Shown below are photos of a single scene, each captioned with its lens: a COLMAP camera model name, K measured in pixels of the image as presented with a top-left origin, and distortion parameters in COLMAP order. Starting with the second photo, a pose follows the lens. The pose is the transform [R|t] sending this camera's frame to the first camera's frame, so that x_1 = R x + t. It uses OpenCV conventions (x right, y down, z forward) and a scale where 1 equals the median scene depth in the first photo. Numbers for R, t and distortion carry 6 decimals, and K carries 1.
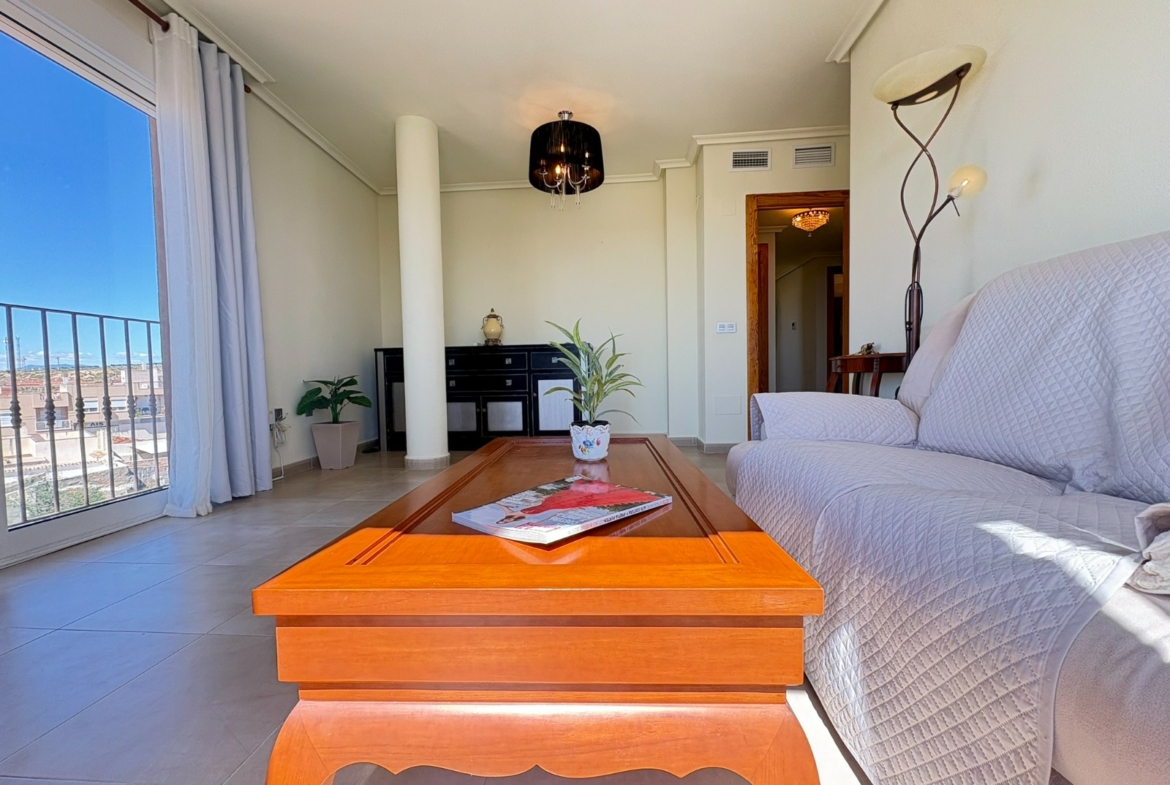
lens RADIAL K [[465.9, 0, 581.1], [0, 465.9, 393.9], [0, 0, 1]] dist [-0.000430, 0.000313]
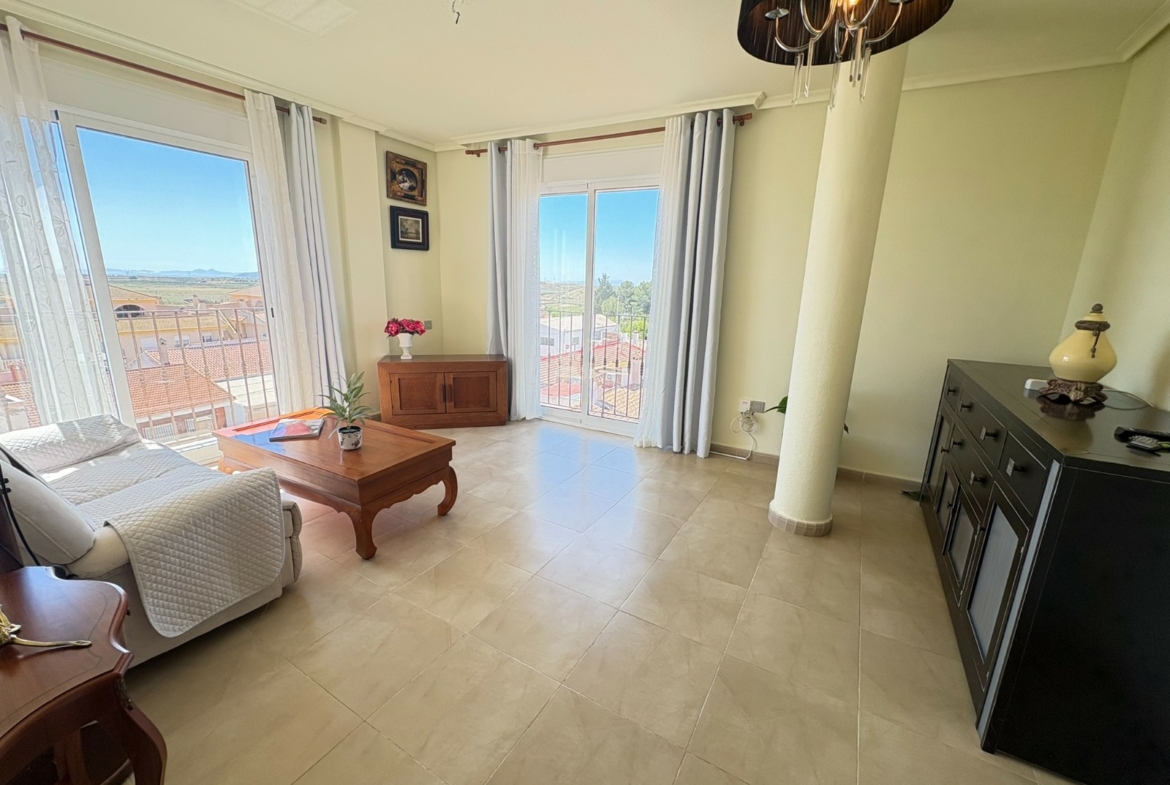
lens RADIAL K [[465.9, 0, 582.1], [0, 465.9, 393.1], [0, 0, 1]] dist [-0.000430, 0.000313]
pose [[-0.434936, 0.217189, -0.873876, 0.455374], [-0.060856, 0.961167, 0.269173, -0.237804], [0.898402, 0.170254, -0.404829, 0.968103]]
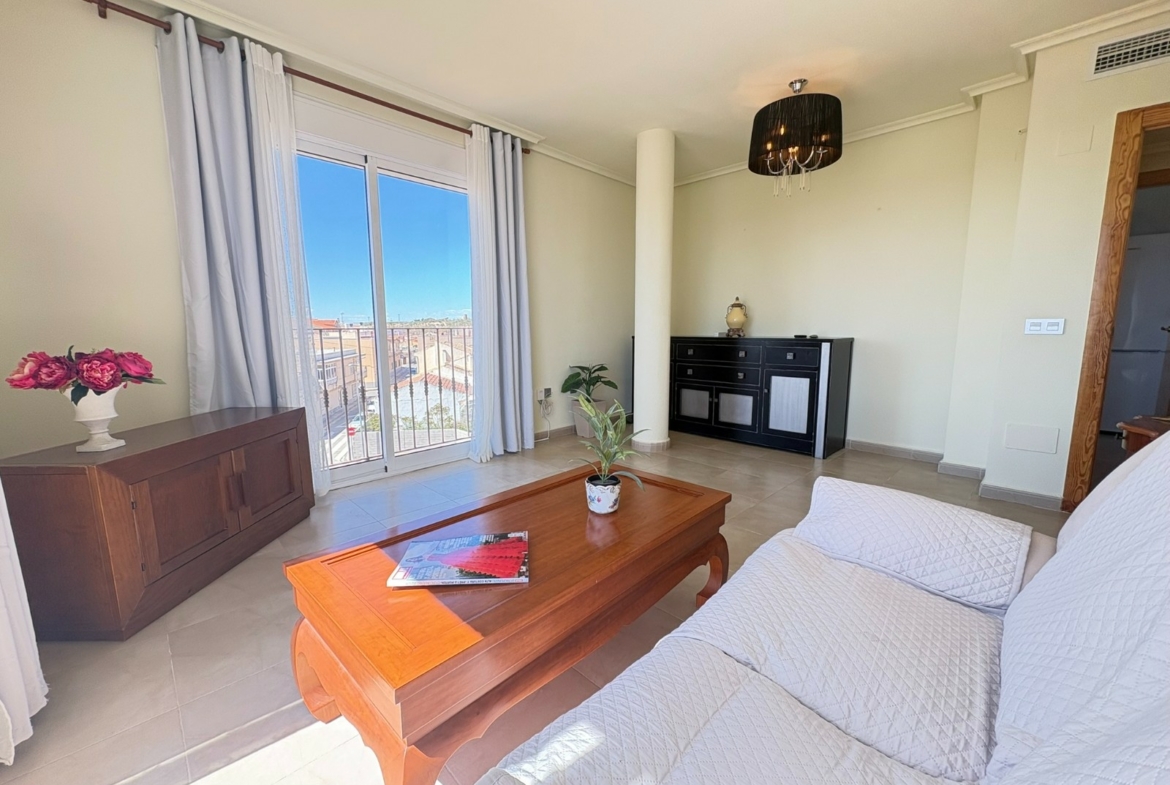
lens RADIAL K [[465.9, 0, 582.4], [0, 465.9, 393.0], [0, 0, 1]] dist [-0.000430, 0.000313]
pose [[0.759317, 0.107121, -0.641843, 0.264657], [-0.038913, 0.992067, 0.119537, -0.108804], [0.649556, -0.065791, 0.757462, 0.040559]]
